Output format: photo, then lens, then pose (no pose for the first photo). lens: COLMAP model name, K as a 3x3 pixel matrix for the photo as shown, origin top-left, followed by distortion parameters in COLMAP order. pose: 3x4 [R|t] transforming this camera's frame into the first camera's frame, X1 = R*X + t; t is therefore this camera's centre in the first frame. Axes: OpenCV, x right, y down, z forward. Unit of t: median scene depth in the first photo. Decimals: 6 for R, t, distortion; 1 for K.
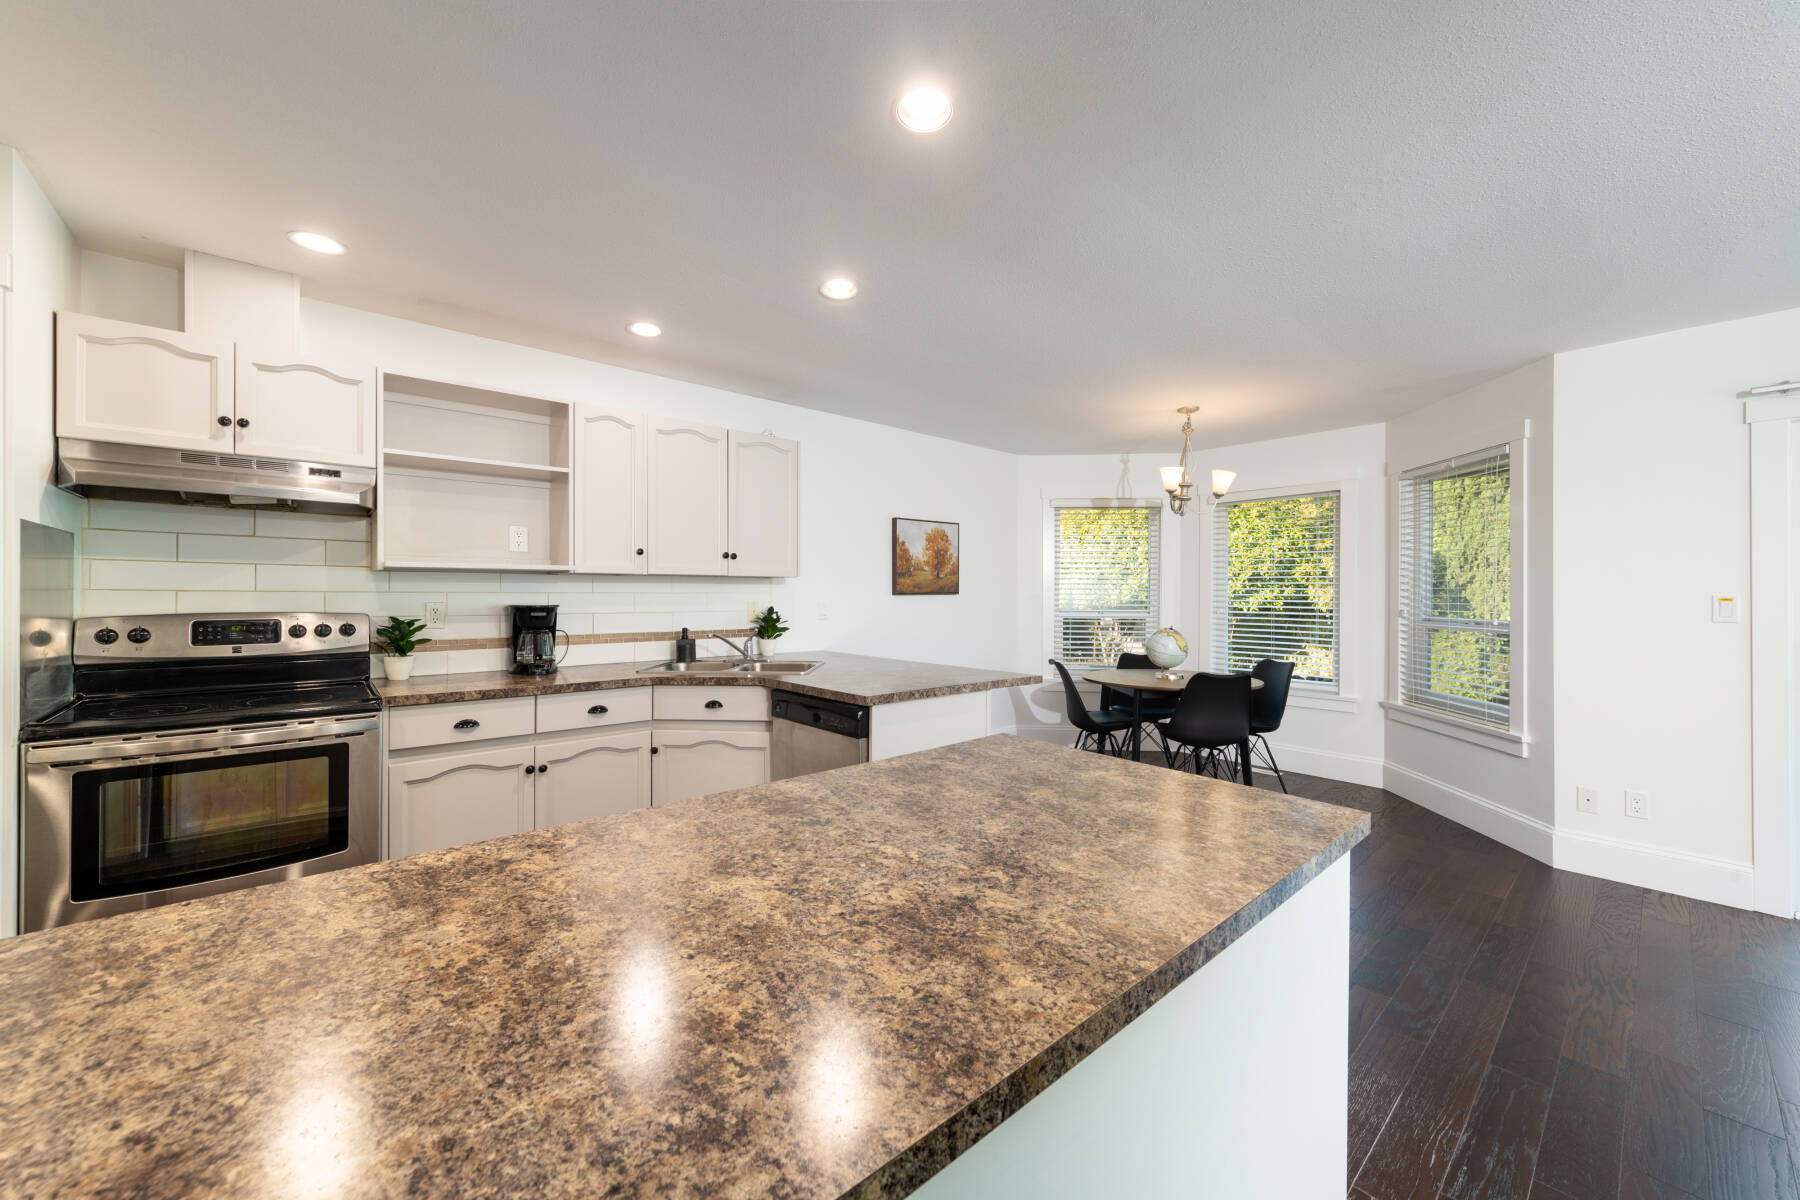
lens RADIAL K [[673.2, 0, 902.5], [0, 673.2, 594.5], [0, 0, 1]] dist [0.004643, -0.001047]
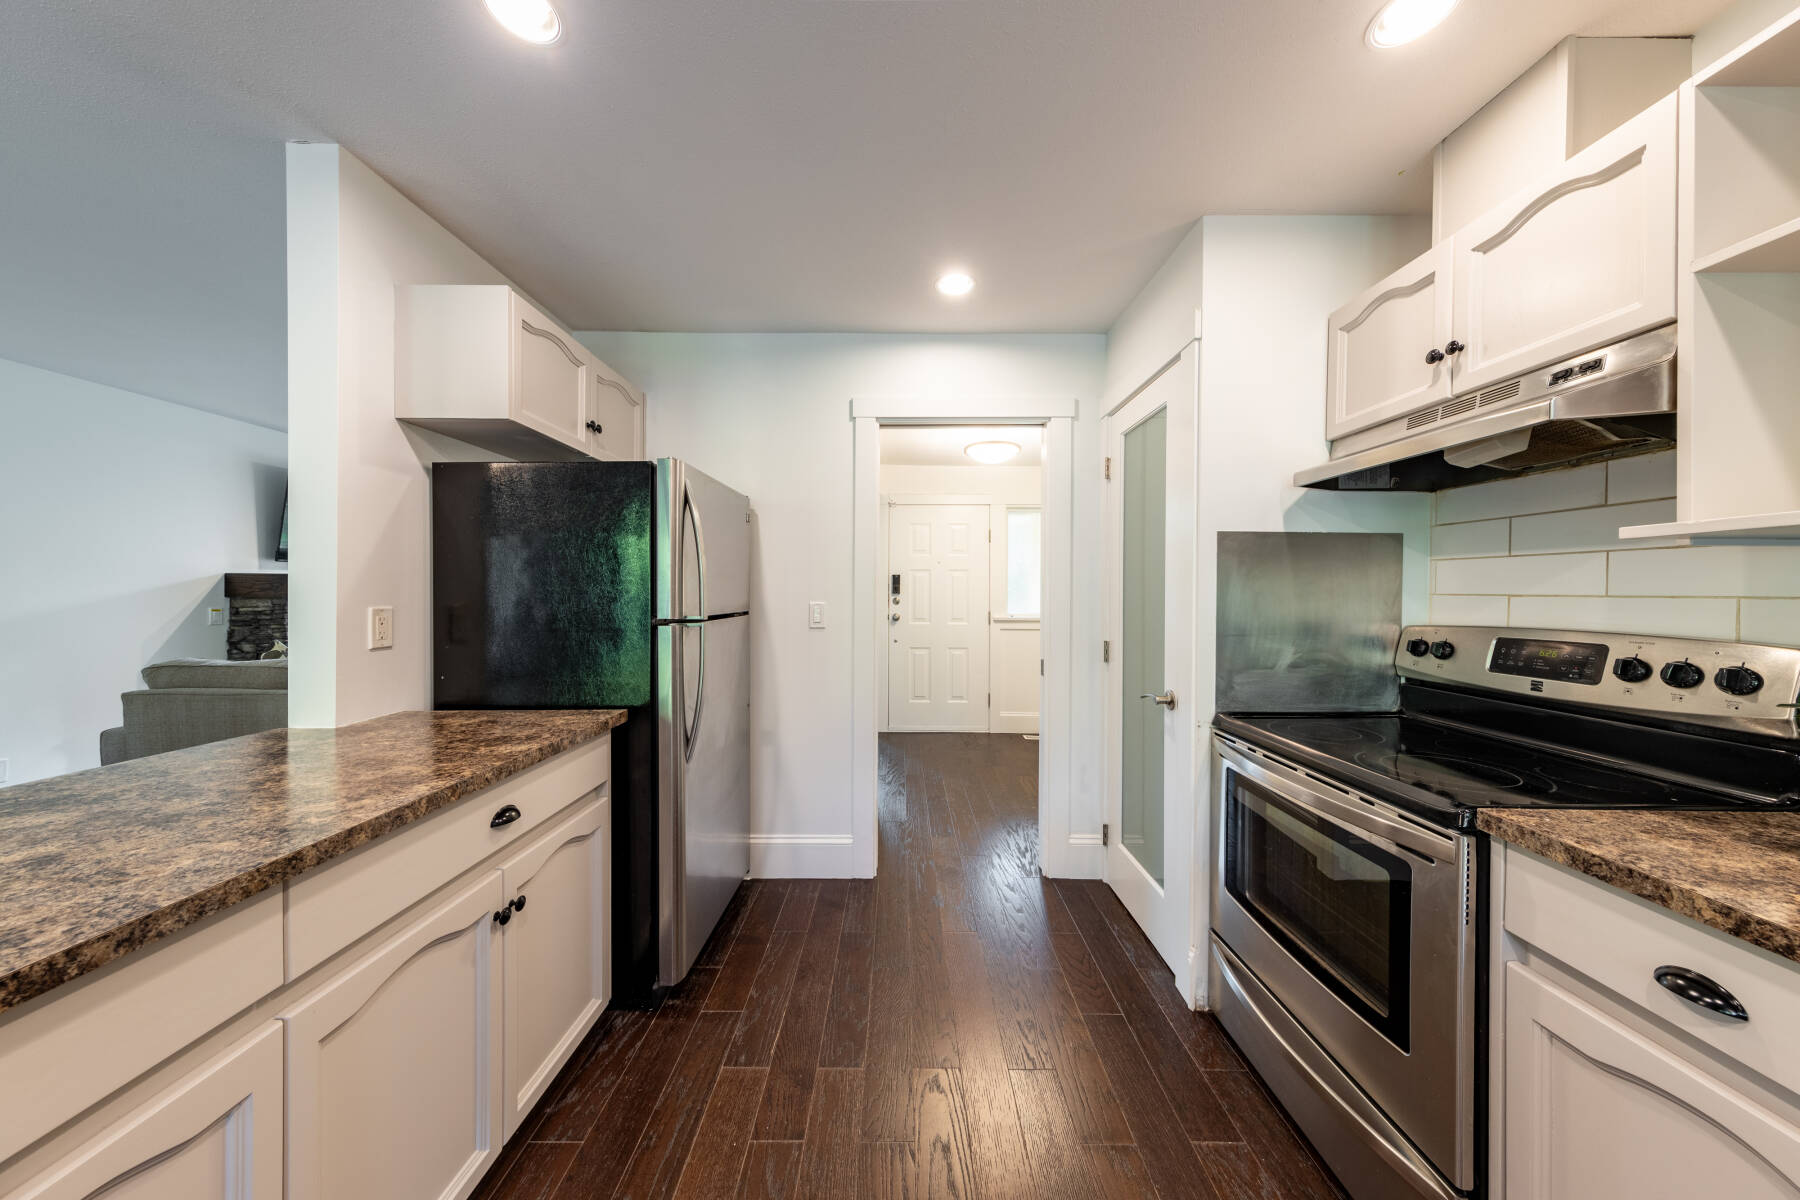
lens RADIAL K [[558.3, 0, 887.1], [0, 558.3, 592.4], [0, 0, 1]] dist [0.004463, -0.000042]
pose [[-0.677093, -0.010015, -0.735829, -0.129742], [-0.011440, 0.999930, -0.003083, 0.000405], [0.735809, 0.006330, -0.677160, 0.701181]]
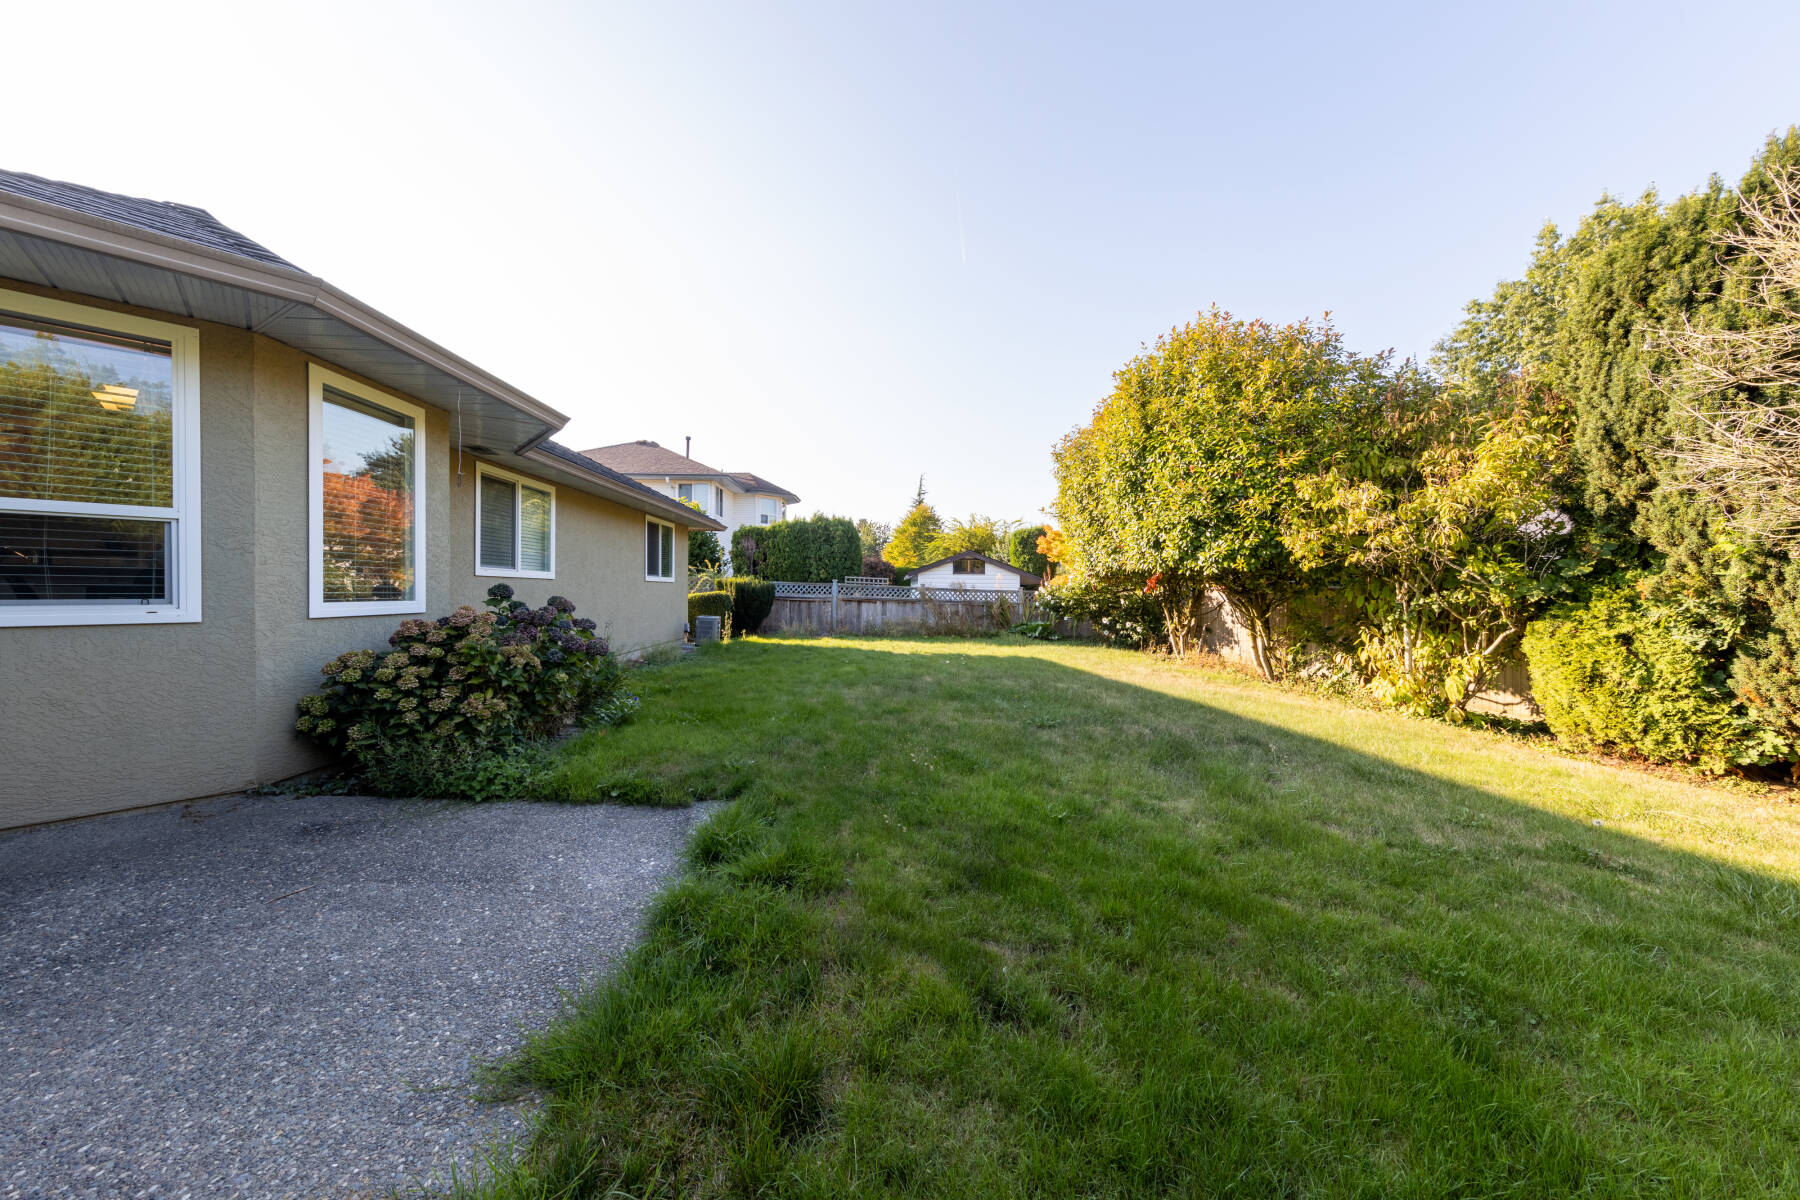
lens RADIAL K [[588.8, 0, 899.4], [0, 588.8, 594.2], [0, 0, 1]] dist [0.005343, -0.000529]
pose [[0.771532, 0.006102, -0.636162, 2.627890], [-0.006206, 0.999979, 0.002065, 0.184797], [0.636161, 0.002355, 0.771553, 1.377740]]
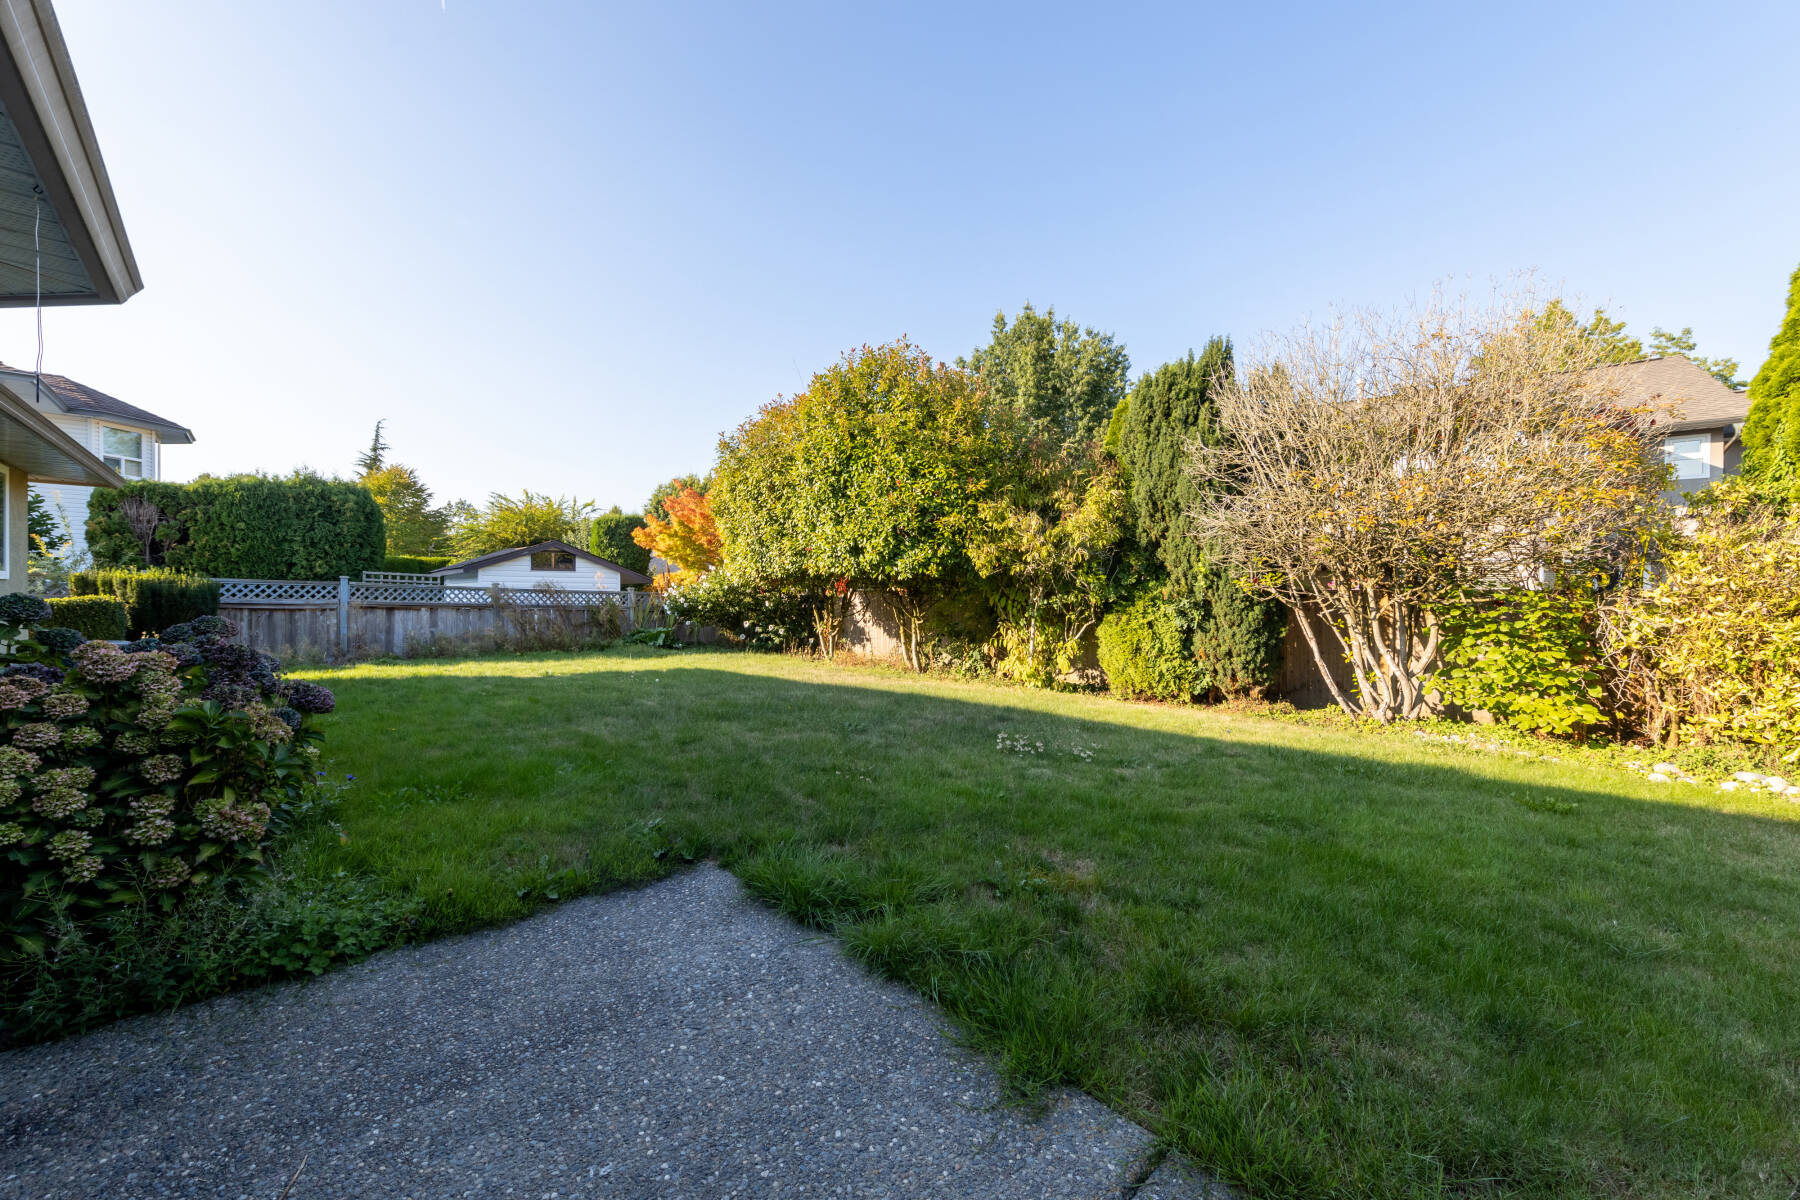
lens RADIAL K [[673.2, 0, 901.9], [0, 673.2, 597.5], [0, 0, 1]] dist [0.004643, -0.001047]
pose [[0.999578, 0.001239, 0.029032, 1.980752], [-0.001411, 0.999982, 0.005889, 0.165368], [-0.029024, -0.005927, 0.999561, 1.007993]]
